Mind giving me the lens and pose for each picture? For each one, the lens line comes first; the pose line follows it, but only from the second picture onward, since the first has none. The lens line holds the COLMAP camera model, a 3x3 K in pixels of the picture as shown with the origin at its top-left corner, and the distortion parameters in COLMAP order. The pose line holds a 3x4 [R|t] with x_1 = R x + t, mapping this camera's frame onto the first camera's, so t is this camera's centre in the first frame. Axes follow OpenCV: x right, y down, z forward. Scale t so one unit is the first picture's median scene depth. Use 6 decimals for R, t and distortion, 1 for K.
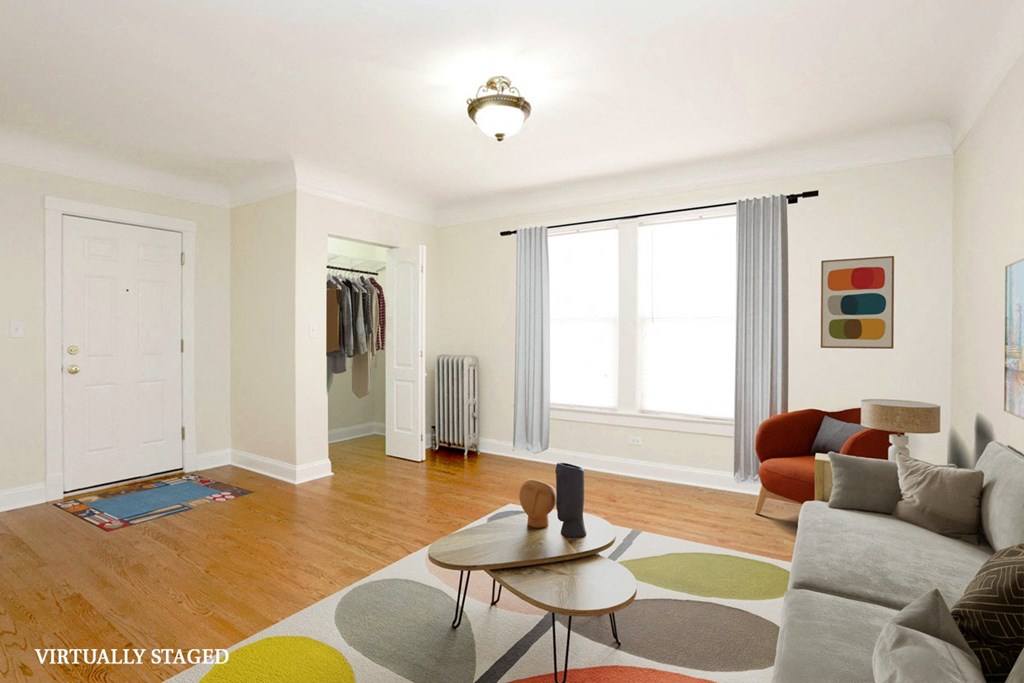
lens RADIAL K [[508.9, 0, 510.5], [0, 508.9, 340.0], [0, 0, 1]] dist [-0.045838, 0.000500]
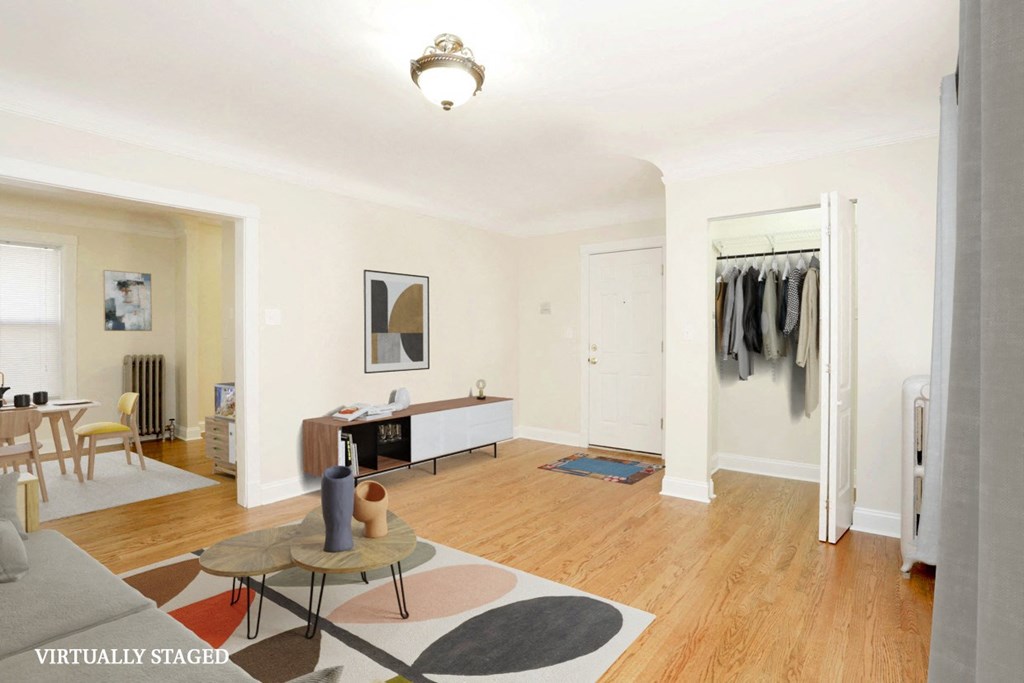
lens RADIAL K [[508.9, 0, 509.8], [0, 508.9, 341.2], [0, 0, 1]] dist [-0.045838, 0.000500]
pose [[-0.098161, 0.002186, -0.995168, 0.675923], [-0.015932, 0.999866, 0.003768, 0.000402], [0.995043, 0.016225, -0.098113, 1.000923]]
